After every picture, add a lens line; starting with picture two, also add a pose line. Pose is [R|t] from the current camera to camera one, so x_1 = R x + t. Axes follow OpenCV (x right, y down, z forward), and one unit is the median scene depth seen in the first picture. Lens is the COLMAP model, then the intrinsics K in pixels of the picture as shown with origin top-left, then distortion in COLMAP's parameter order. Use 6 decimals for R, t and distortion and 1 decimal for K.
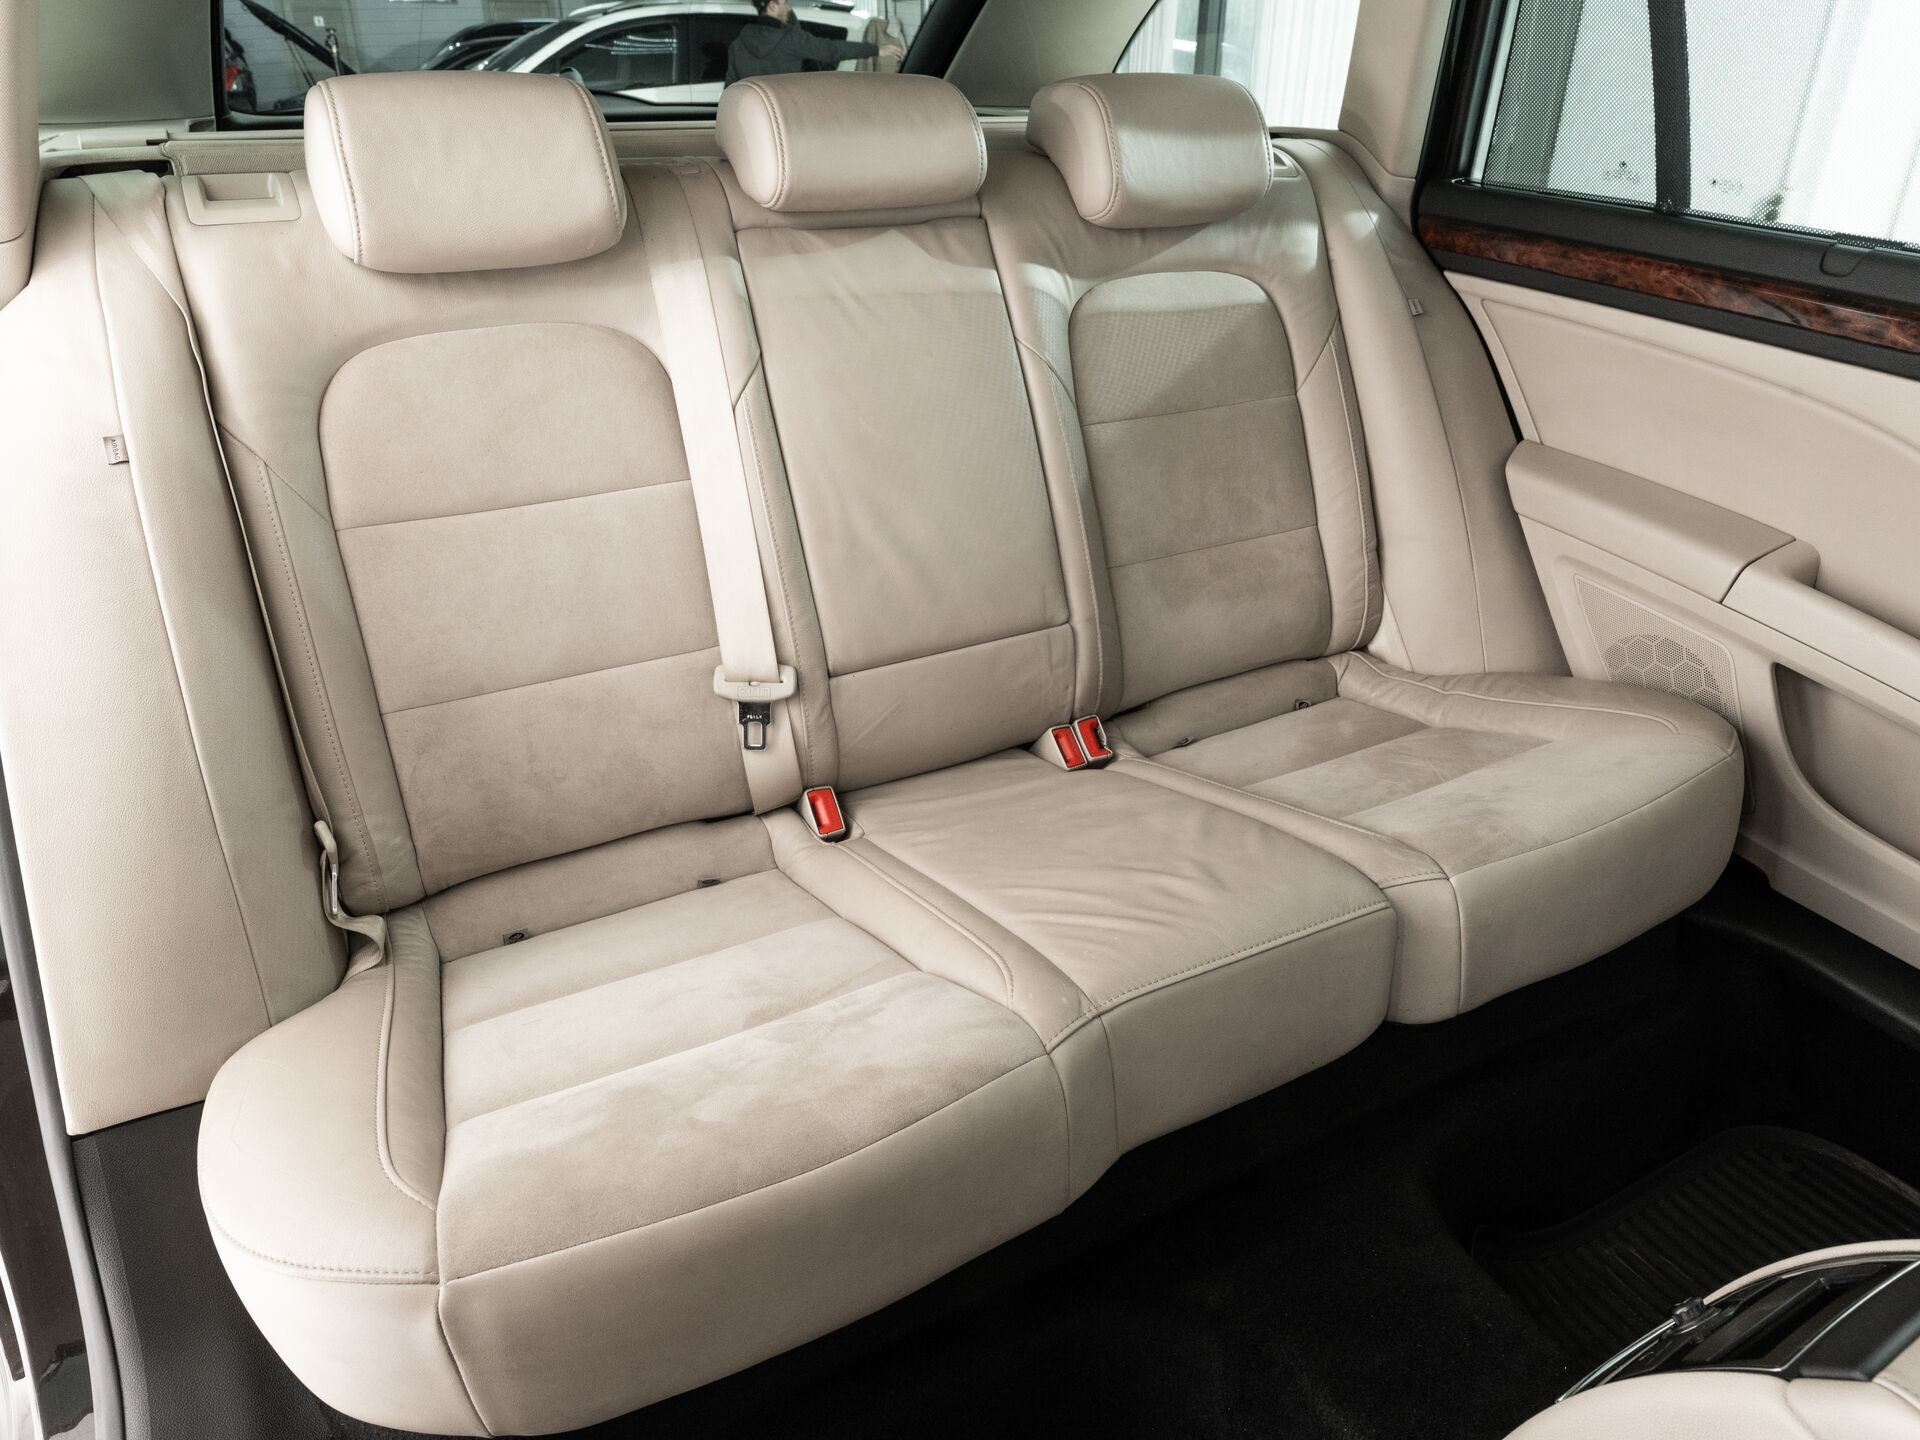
lens RADIAL K [[1259.1, 0, 960.0], [0, 1259.1, 720.0], [0, 0, 1]] dist [-0.020723, 0.001611]
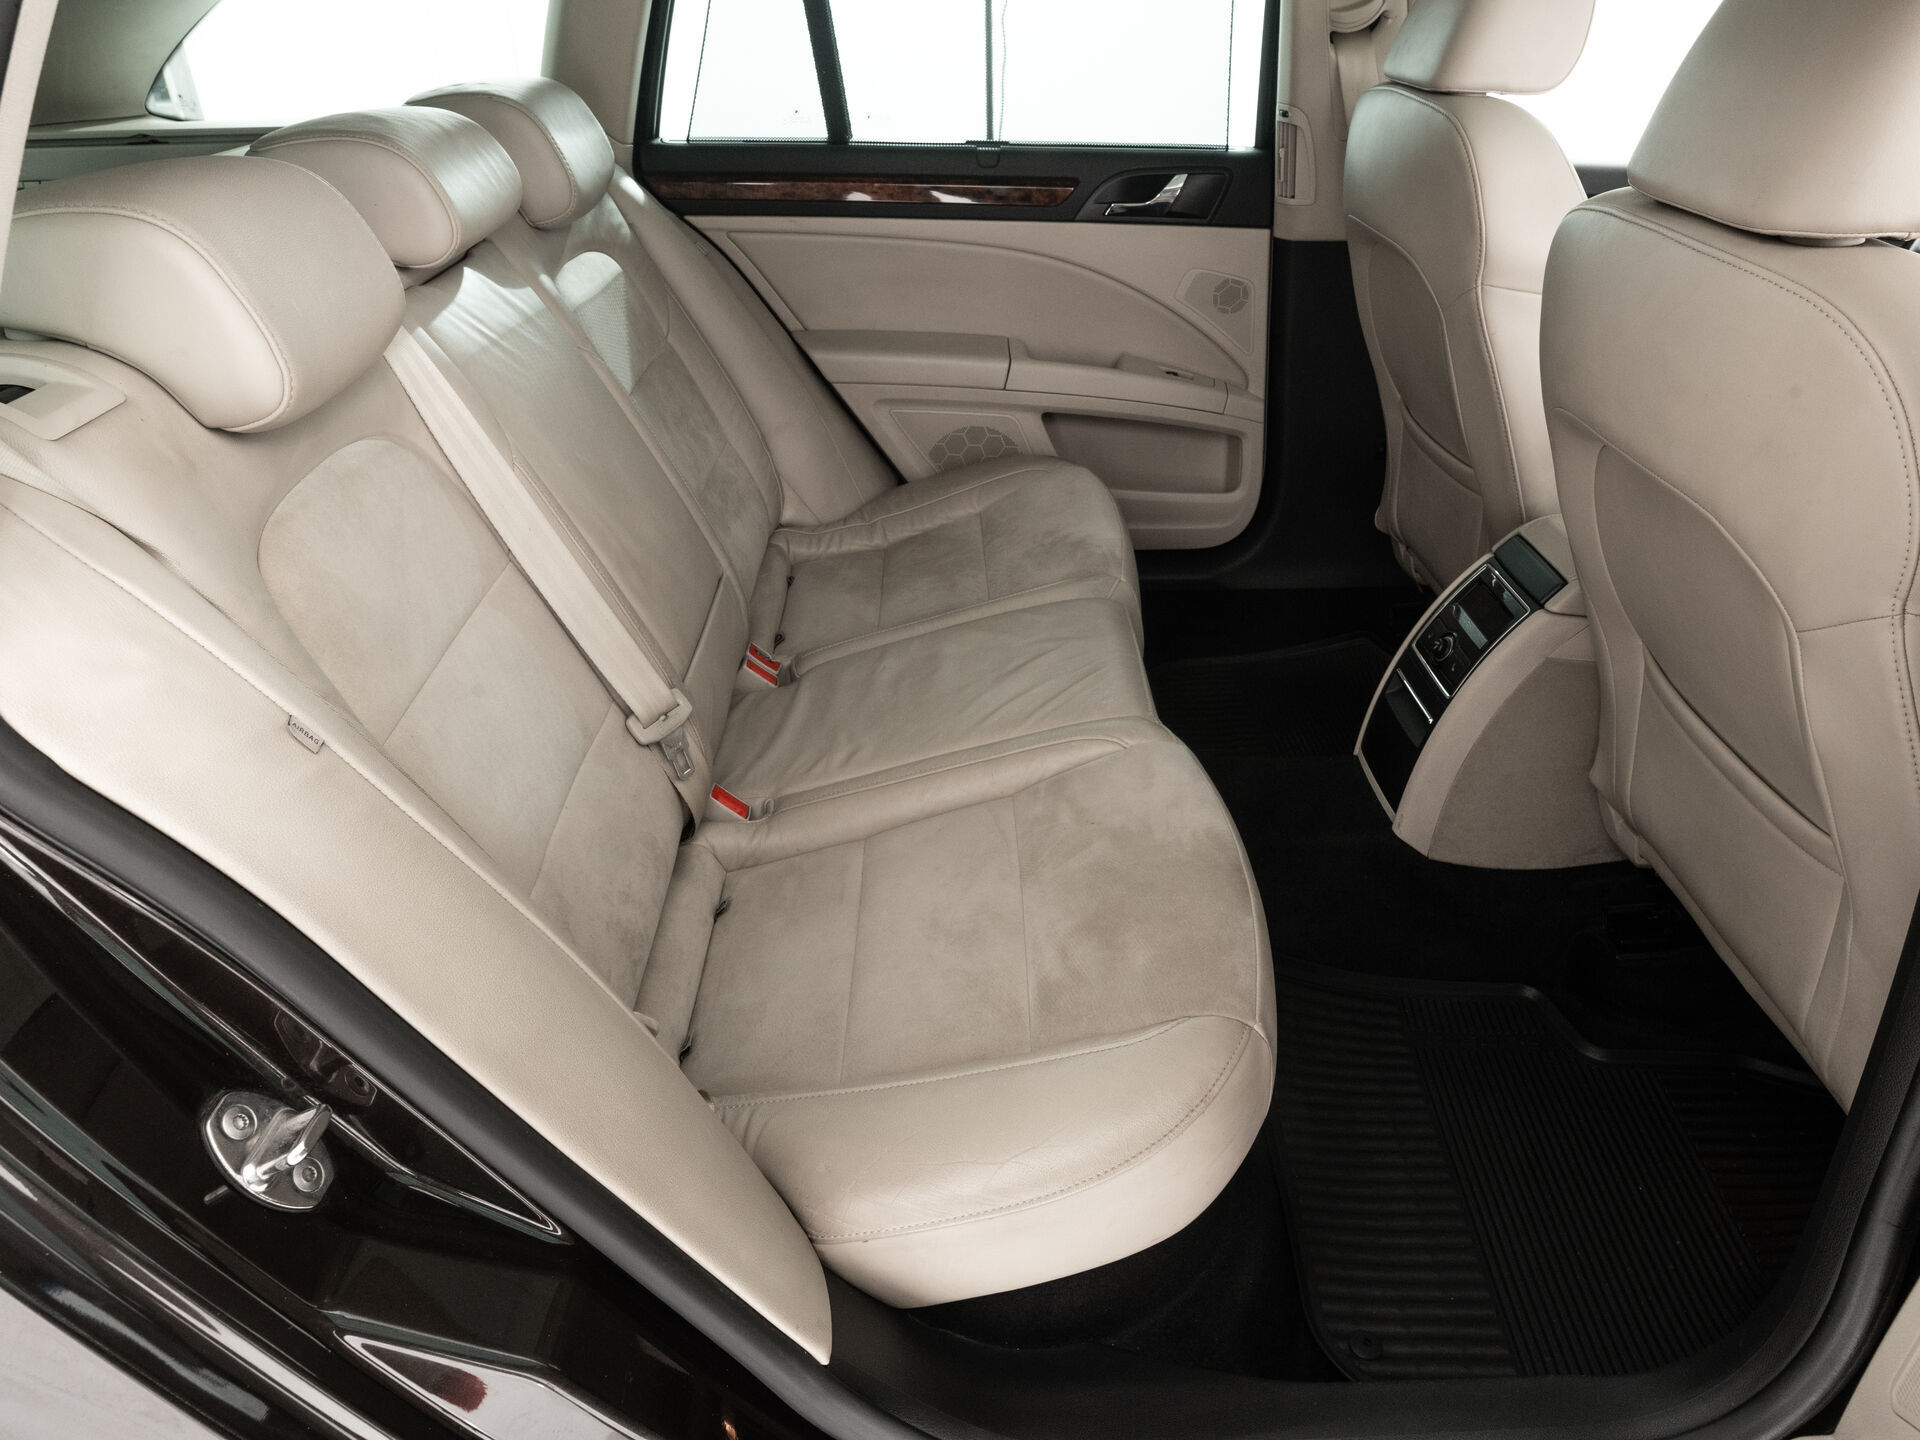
lens RADIAL K [[1259.1, 0, 960.0], [0, 1259.1, 720.0], [0, 0, 1]] dist [-0.020723, 0.001611]
pose [[0.462447, -0.470660, 0.751413, -0.681689], [0.431686, 0.859766, 0.272853, -0.168442], [-0.774461, 0.198195, 0.600774, 0.176331]]
